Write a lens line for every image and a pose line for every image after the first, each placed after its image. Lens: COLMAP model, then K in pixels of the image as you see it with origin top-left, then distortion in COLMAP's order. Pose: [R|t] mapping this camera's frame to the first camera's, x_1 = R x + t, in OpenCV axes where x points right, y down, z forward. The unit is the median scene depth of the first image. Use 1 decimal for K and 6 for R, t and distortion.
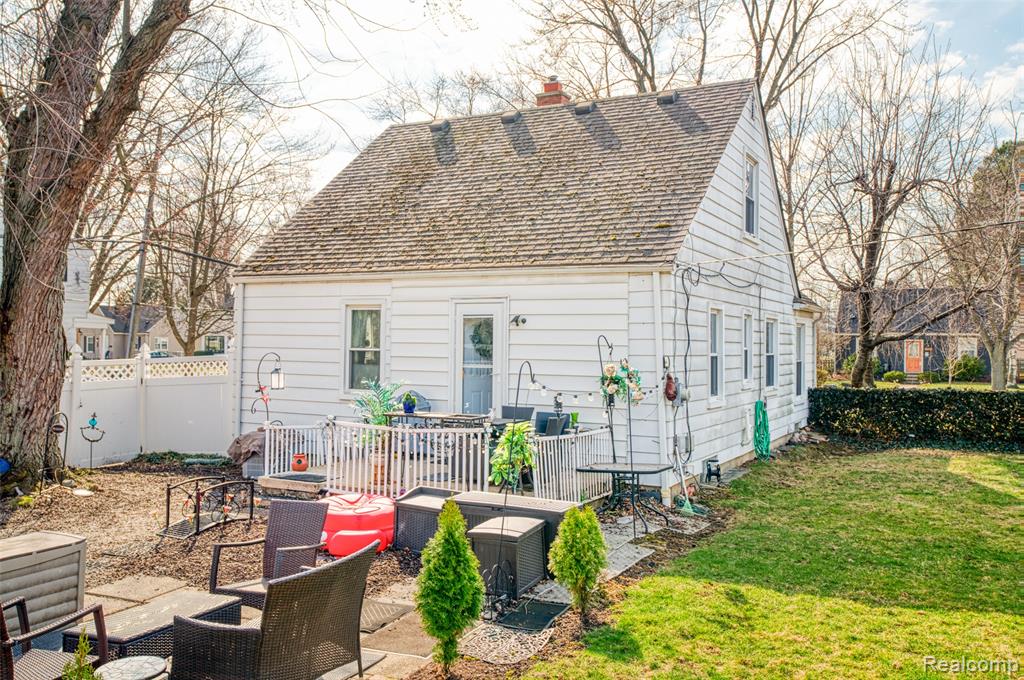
lens RADIAL K [[886.5, 0, 512.0], [0, 886.5, 340.0], [0, 0, 1]] dist [0.018958, 0.001690]
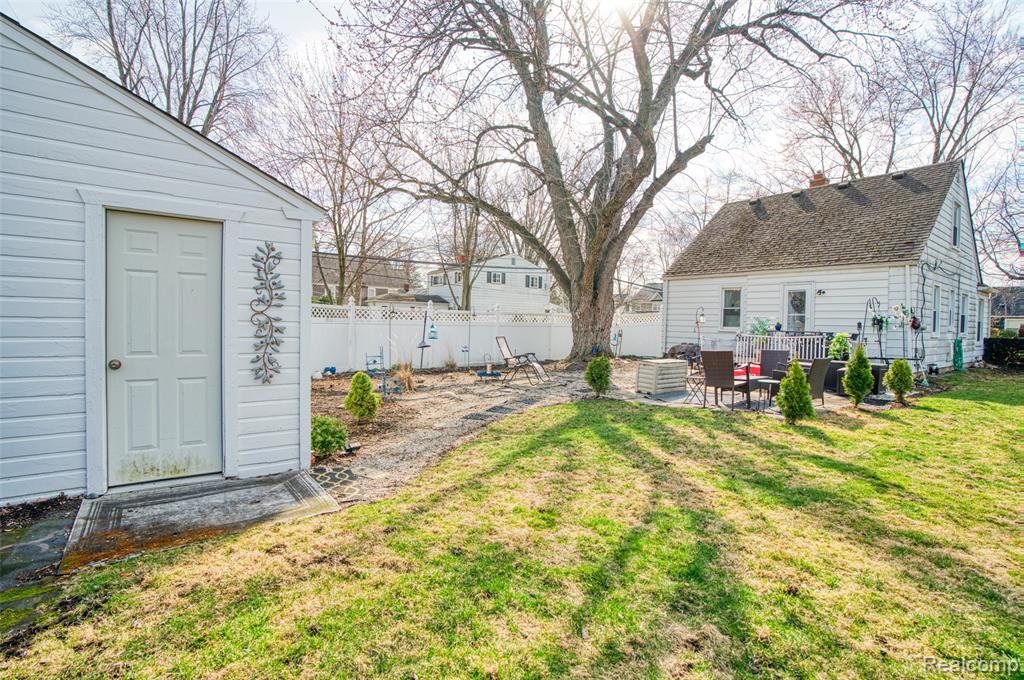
lens RADIAL K [[488.0, 0, 512.0], [0, 488.0, 340.0], [0, 0, 1]] dist [-0.003999, -0.000126]
pose [[0.918529, 0.020589, -0.394817, -0.172142], [-0.009785, 0.999521, 0.029358, 0.053324], [0.395232, -0.023103, 0.918291, -0.281428]]
